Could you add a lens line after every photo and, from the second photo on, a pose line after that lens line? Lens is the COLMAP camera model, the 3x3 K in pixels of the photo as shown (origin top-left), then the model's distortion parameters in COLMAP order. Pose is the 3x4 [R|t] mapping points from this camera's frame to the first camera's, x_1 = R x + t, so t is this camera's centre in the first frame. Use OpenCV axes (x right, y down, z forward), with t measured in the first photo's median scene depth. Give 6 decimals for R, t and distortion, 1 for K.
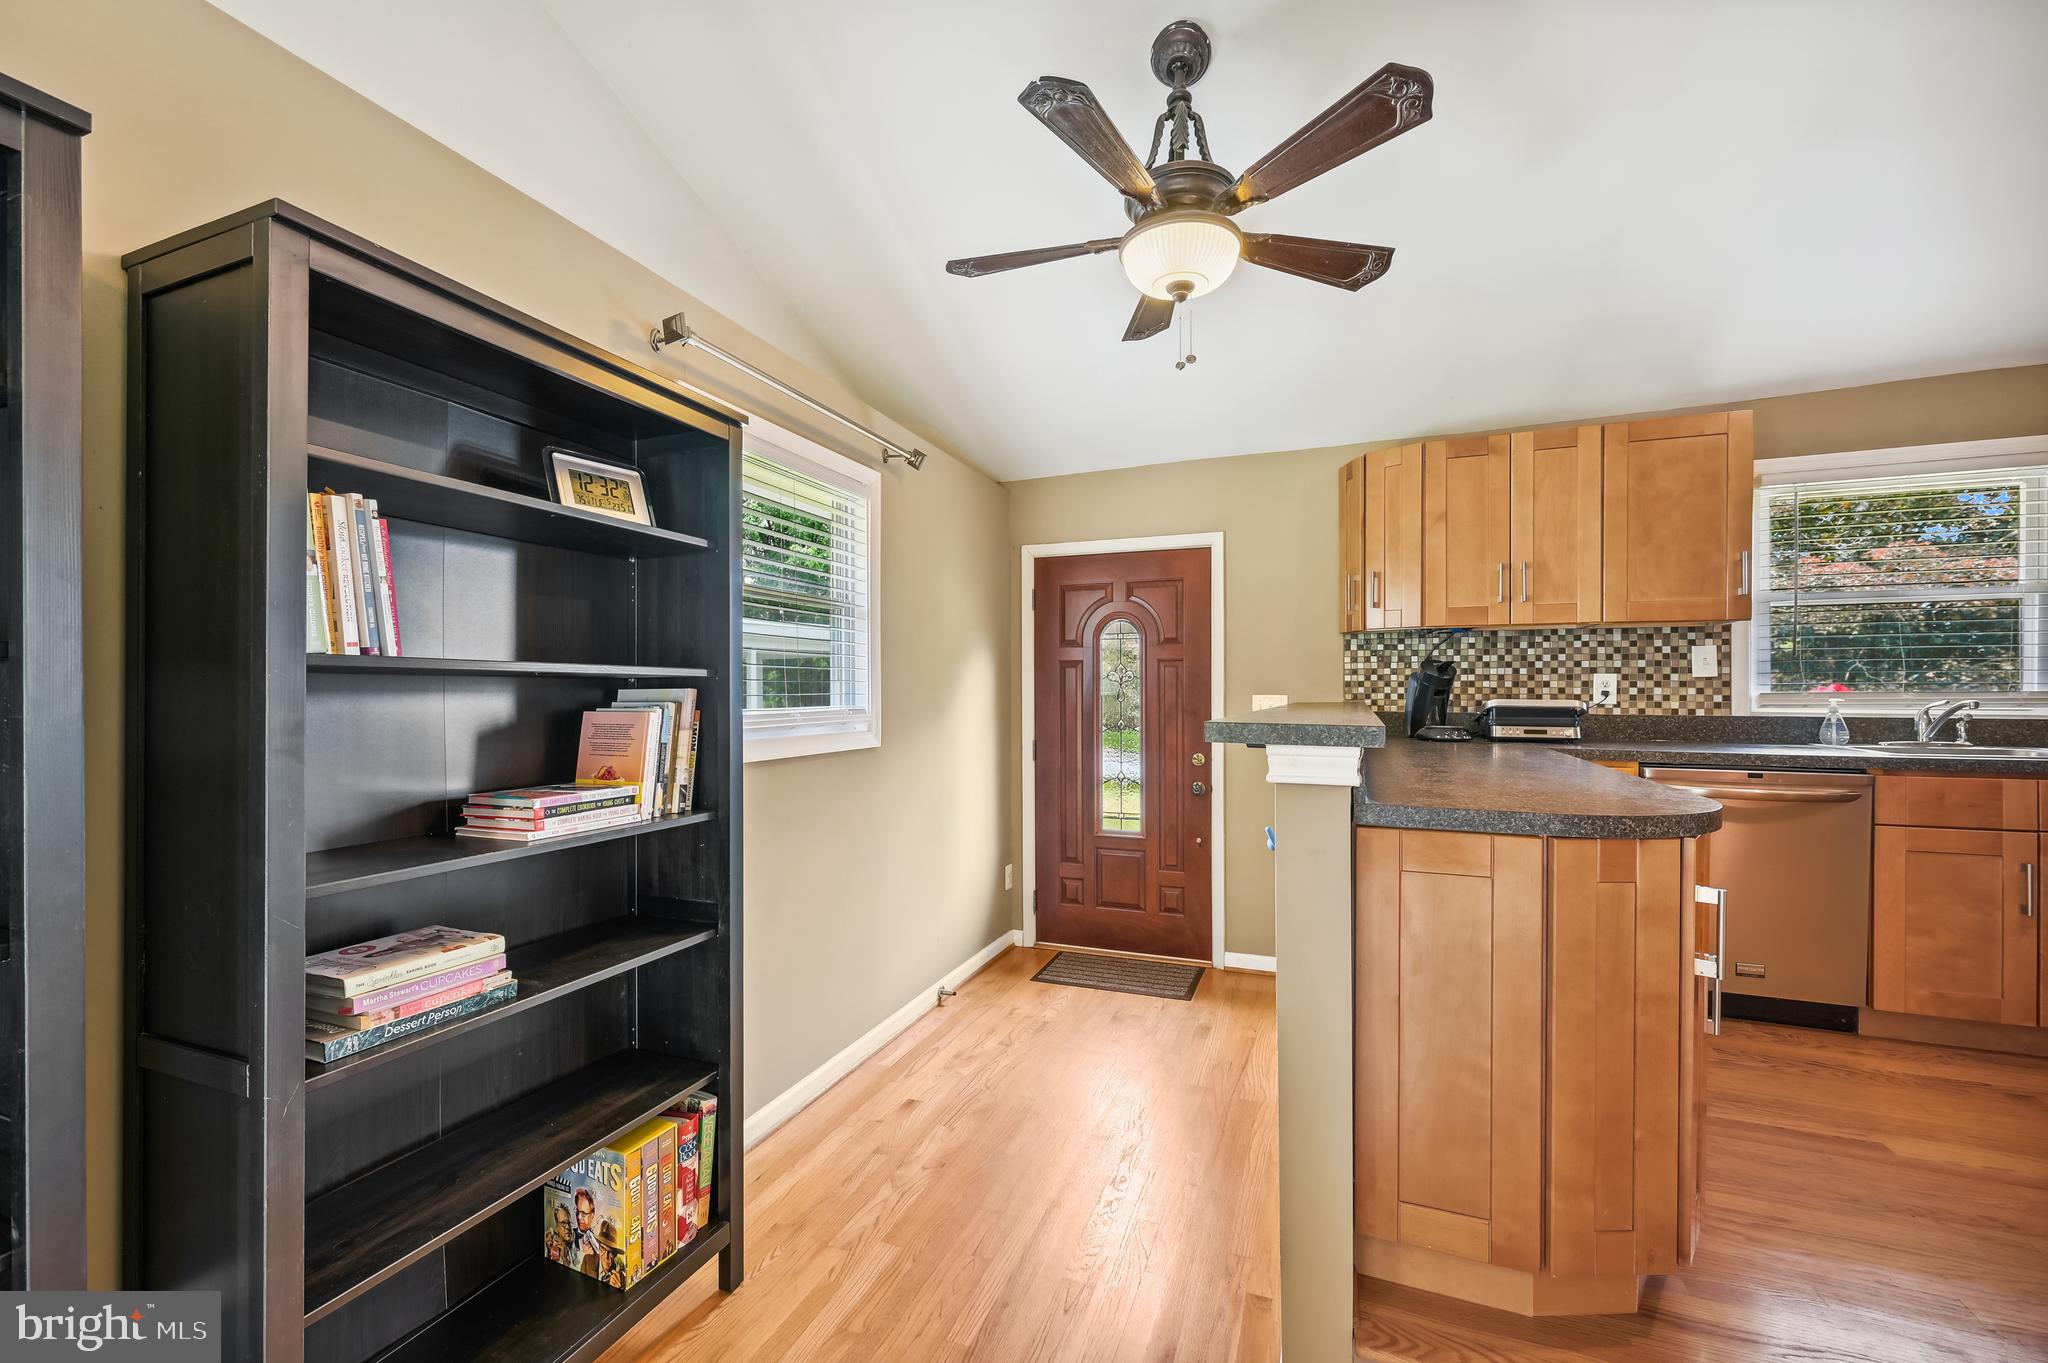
lens RADIAL K [[823.0, 0, 1028.9], [0, 823.0, 689.2], [0, 0, 1]] dist [0.003436, 0.000401]
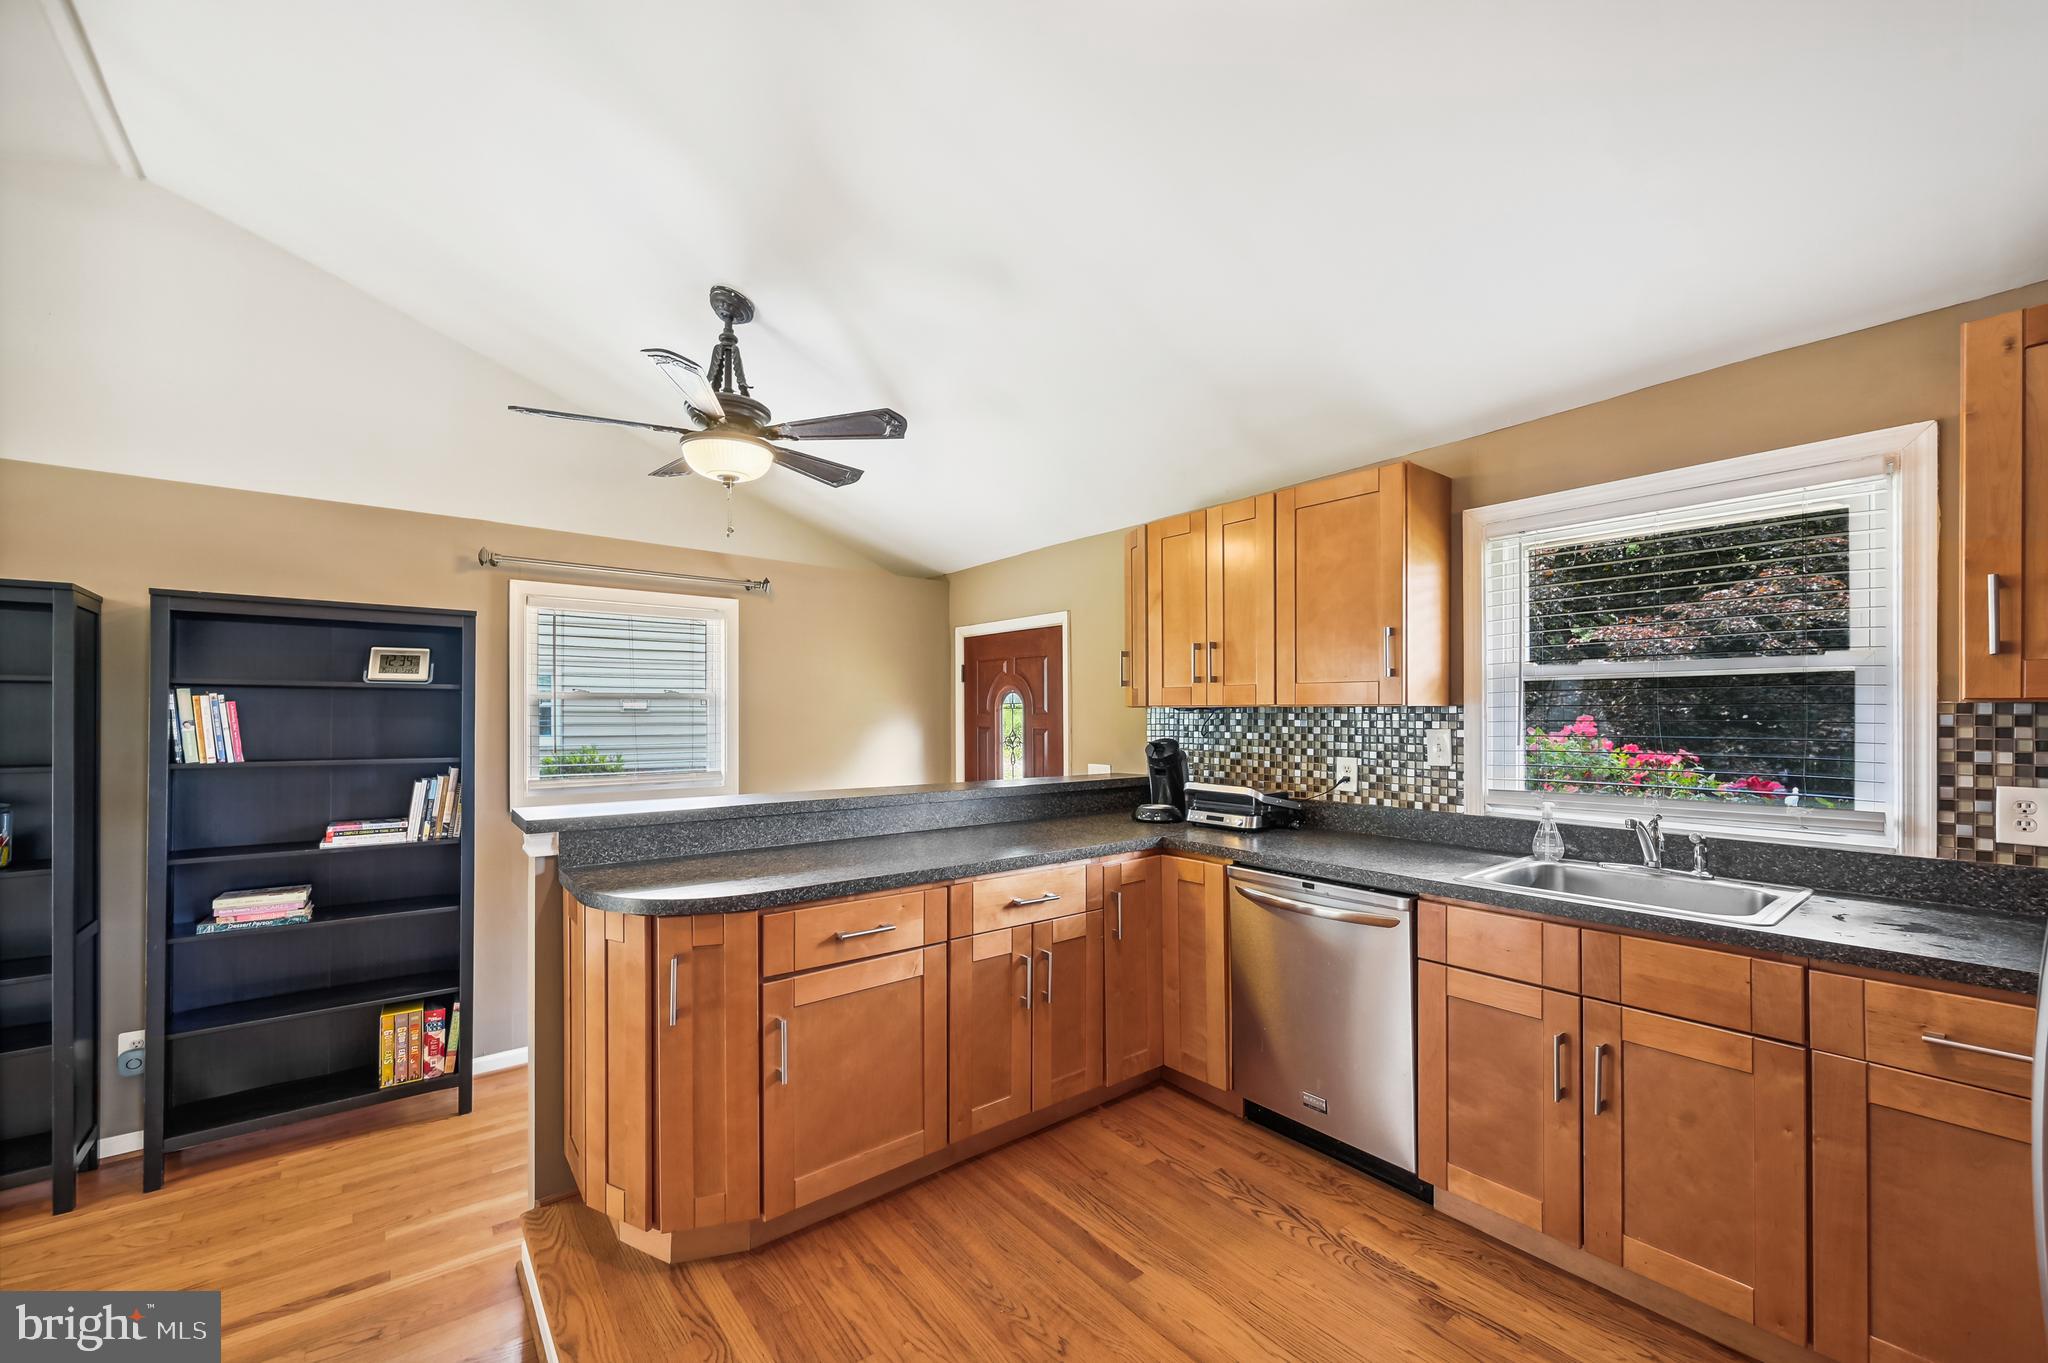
lens RADIAL K [[823.0, 0, 1043.3], [0, 823.0, 711.1], [0, 0, 1]] dist [0.003436, 0.000401]
pose [[0.862251, 0.000337, -0.506482, 0.860895], [-0.001071, 0.999999, -0.001158, -0.067115], [0.506481, 0.001541, 0.862250, 0.063033]]
